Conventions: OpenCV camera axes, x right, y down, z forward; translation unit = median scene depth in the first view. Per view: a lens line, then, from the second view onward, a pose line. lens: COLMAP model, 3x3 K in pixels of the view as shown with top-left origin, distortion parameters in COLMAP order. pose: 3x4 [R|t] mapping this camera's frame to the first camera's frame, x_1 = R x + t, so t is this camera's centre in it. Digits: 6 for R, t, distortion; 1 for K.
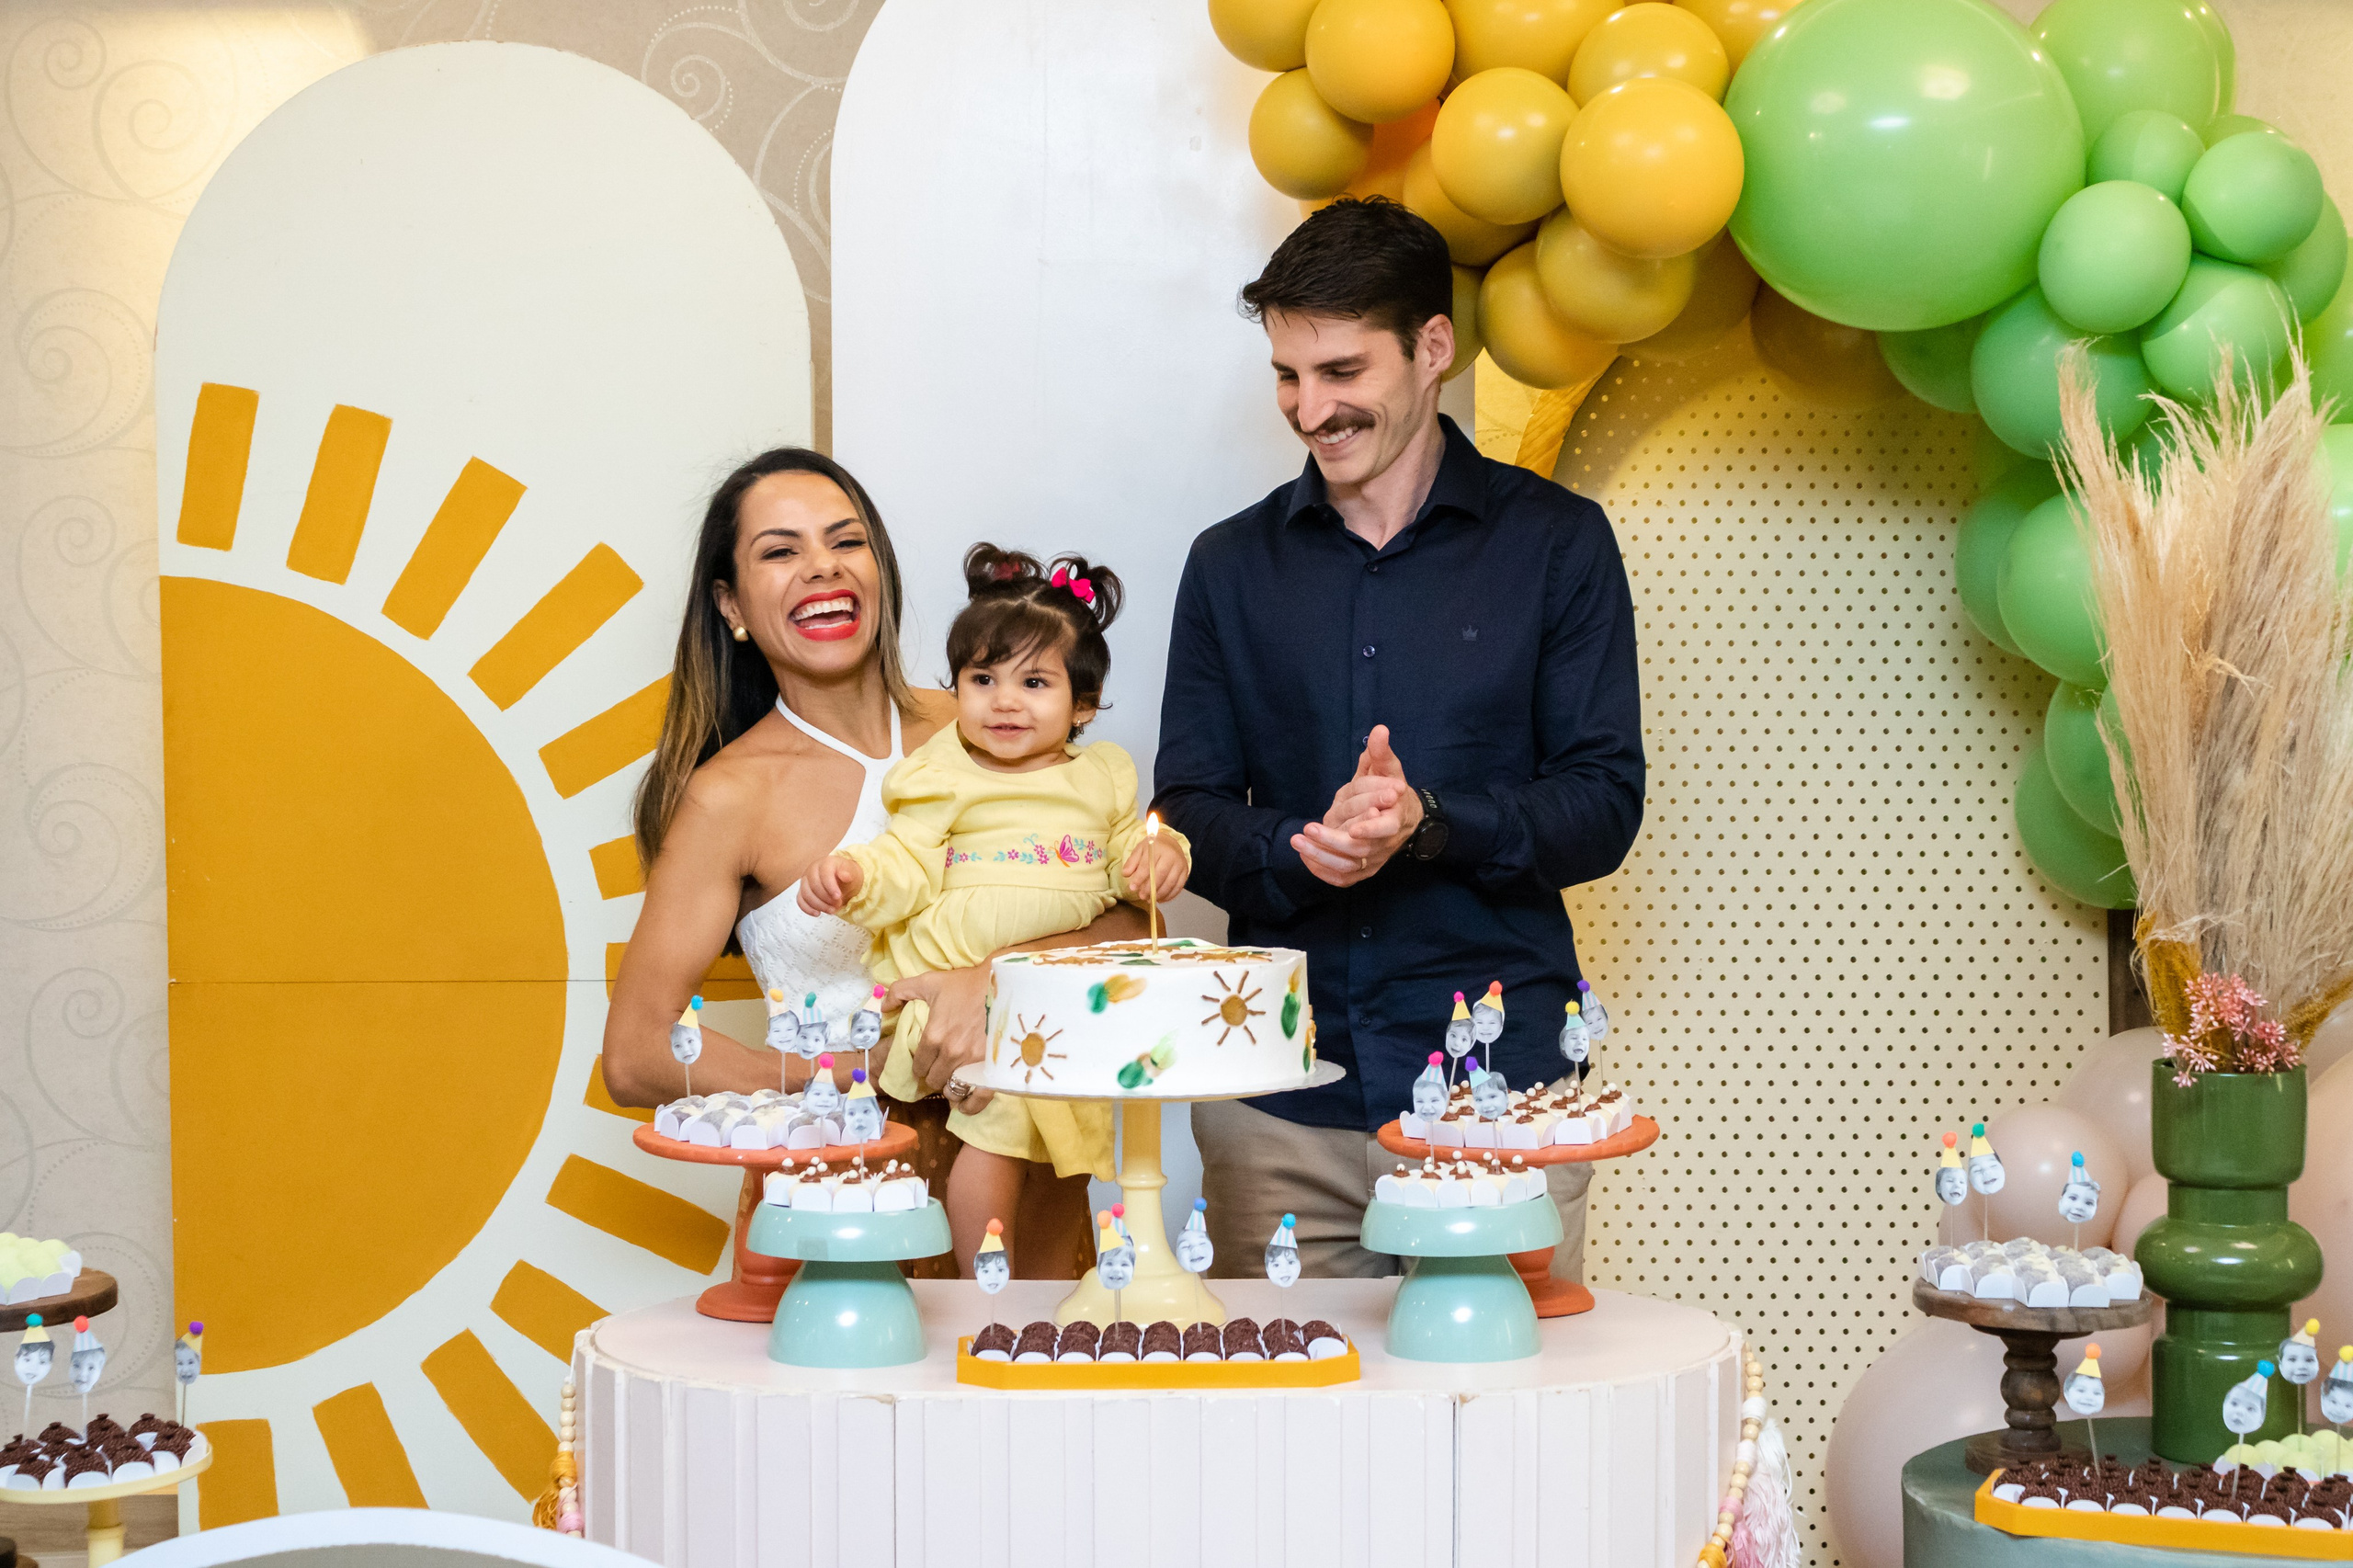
lens RADIAL K [[3514.0, 0, 1173.2], [0, 3514.0, 876.1], [0, 0, 1]] dist [-0.036061, -0.059668]
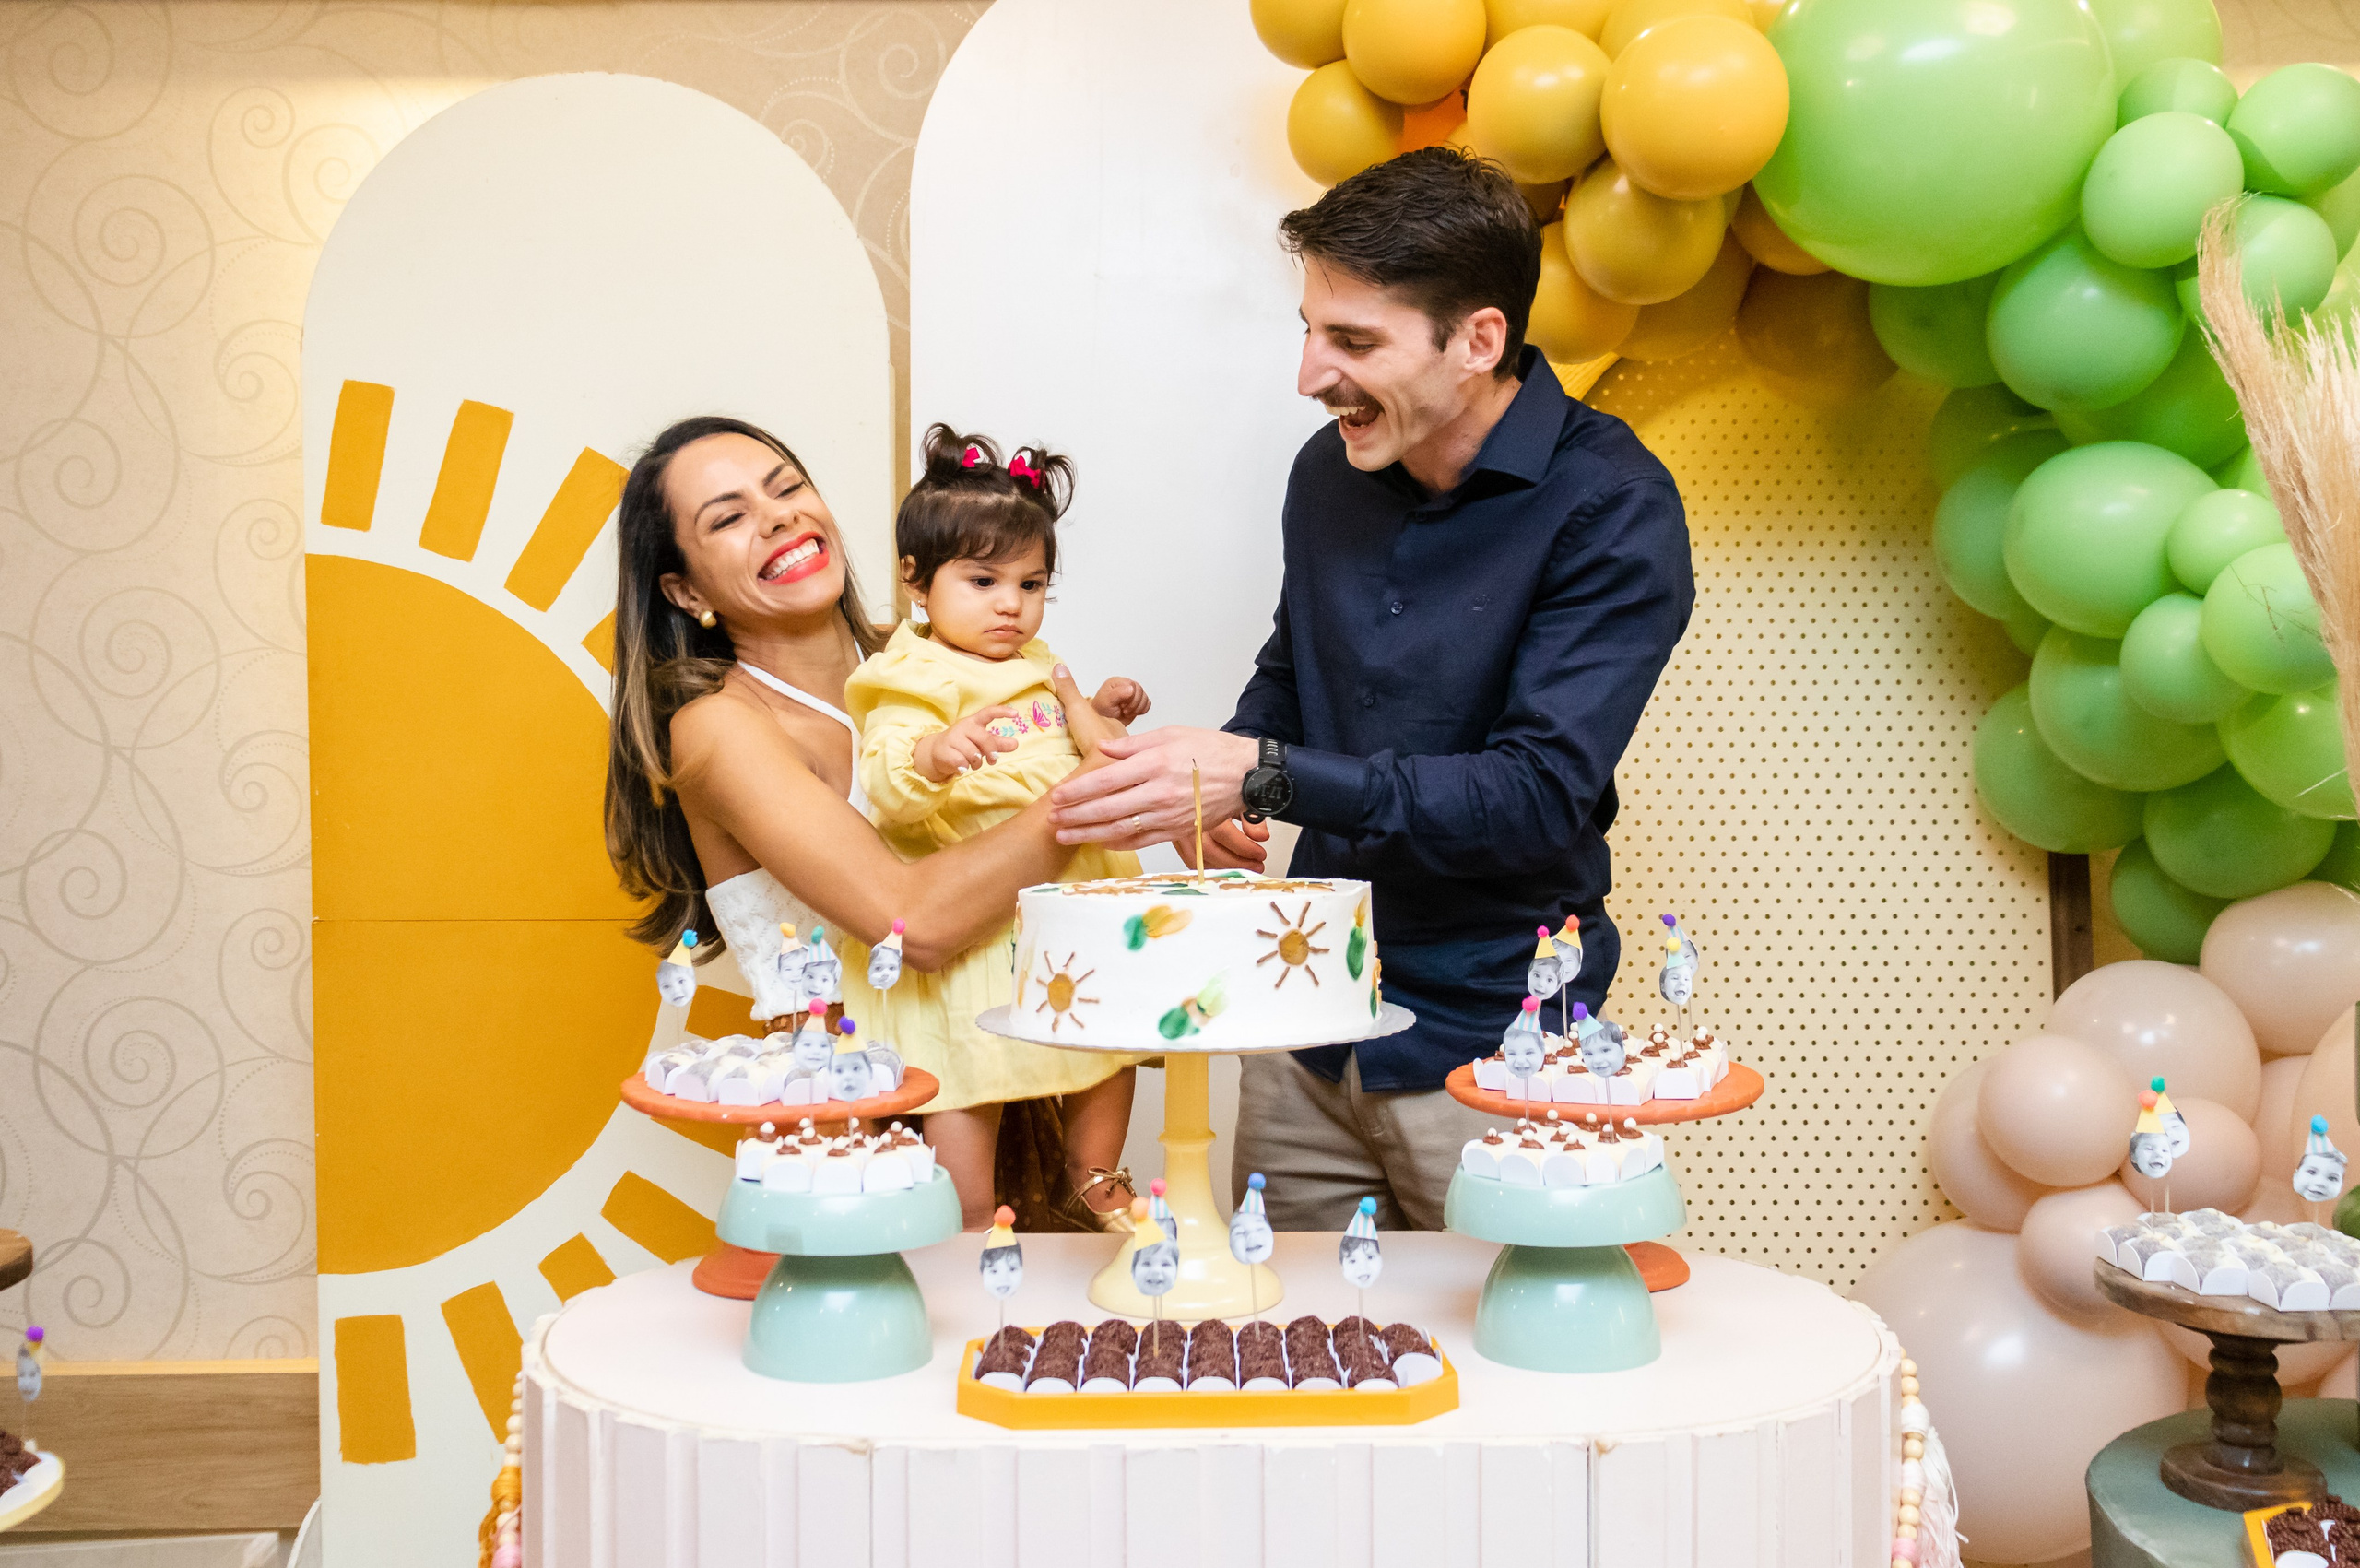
lens RADIAL K [[2001.1, 0, 1180.0], [0, 2001.1, 784.0], [0, 0, 1]] dist [-0.041263, 0.009766]
pose [[0.999917, -0.000794, -0.012852, -0.004149], [0.000250, 0.999107, -0.042257, 0.018053], [0.012874, 0.042250, 0.999024, 0.483552]]
